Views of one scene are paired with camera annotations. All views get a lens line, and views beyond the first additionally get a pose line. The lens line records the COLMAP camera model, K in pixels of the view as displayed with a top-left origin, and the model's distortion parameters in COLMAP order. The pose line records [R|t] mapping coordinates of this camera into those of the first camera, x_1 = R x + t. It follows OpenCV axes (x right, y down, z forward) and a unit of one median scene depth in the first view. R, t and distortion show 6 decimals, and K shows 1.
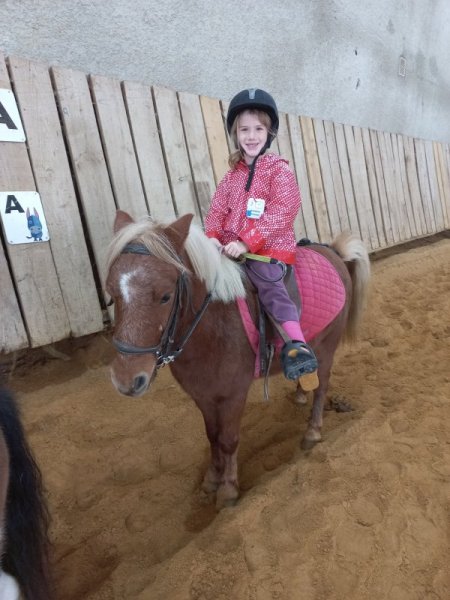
lens RADIAL K [[427.0, 0, 224.4], [0, 427.0, 300.8], [0, 0, 1]] dist [0.004487, 0.001612]
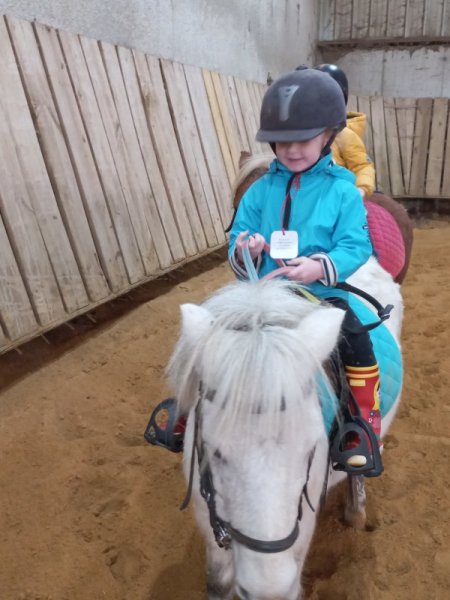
lens RADIAL K [[427.0, 0, 225.0], [0, 427.0, 300.4], [0, 0, 1]] dist [0.004487, 0.001612]
pose [[0.944060, -0.143102, 0.297106, 0.342026], [0.128666, 0.989375, 0.067698, -0.130968], [-0.303637, -0.025683, 0.952441, 0.518608]]
